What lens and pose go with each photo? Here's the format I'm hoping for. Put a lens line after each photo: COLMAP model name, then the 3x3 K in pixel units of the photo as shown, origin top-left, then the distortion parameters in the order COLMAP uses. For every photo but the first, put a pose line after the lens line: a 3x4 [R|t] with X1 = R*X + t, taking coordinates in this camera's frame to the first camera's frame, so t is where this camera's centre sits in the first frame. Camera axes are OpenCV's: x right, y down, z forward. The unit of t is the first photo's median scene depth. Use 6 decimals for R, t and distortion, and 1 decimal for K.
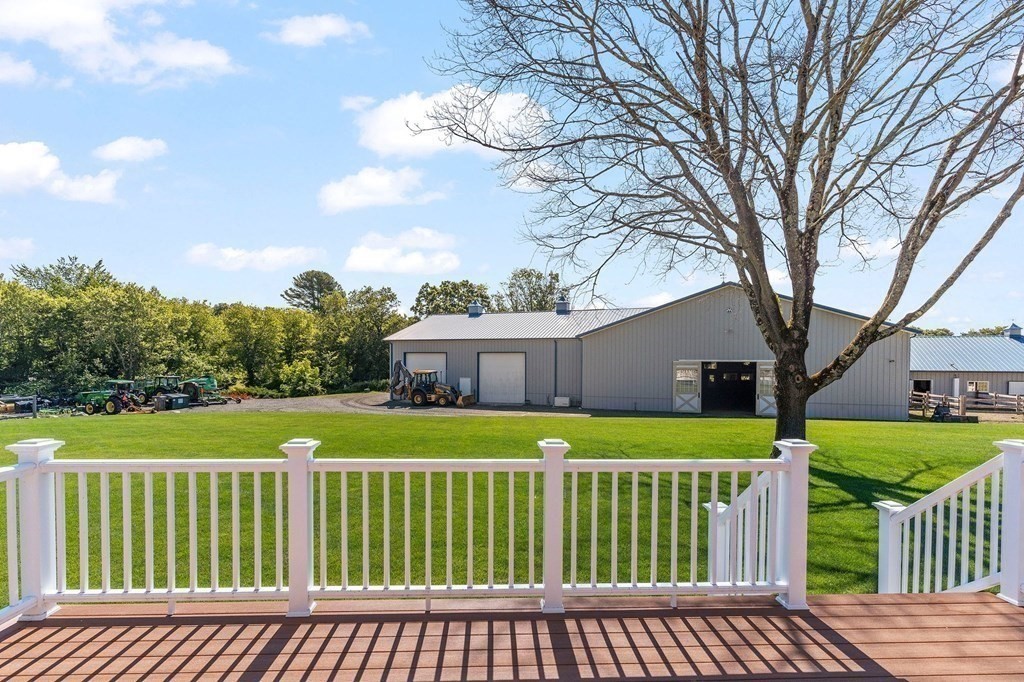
lens RADIAL K [[498.6, 0, 510.4], [0, 498.6, 379.0], [0, 0, 1]] dist [-0.001129, -0.000048]
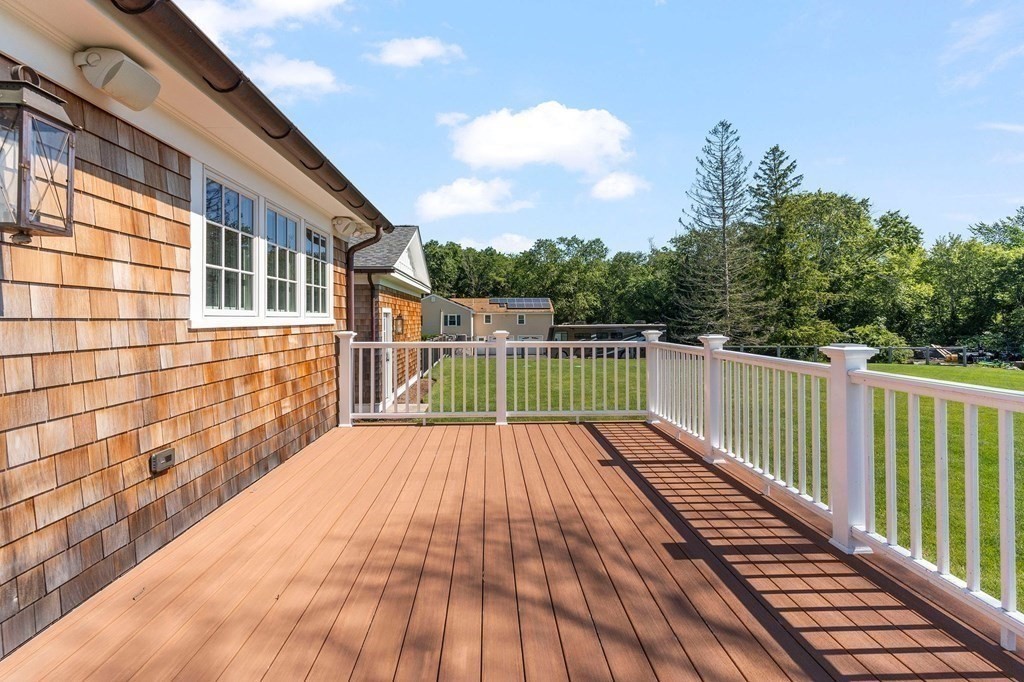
lens RADIAL K [[498.6, 0, 506.9], [0, 498.6, 314.0], [0, 0, 1]] dist [-0.001129, -0.000048]
pose [[-0.007881, -0.016326, -0.999836, 0.362105], [-0.029758, 0.999428, -0.016085, 0.040016], [0.999526, 0.029626, -0.008362, 0.167731]]
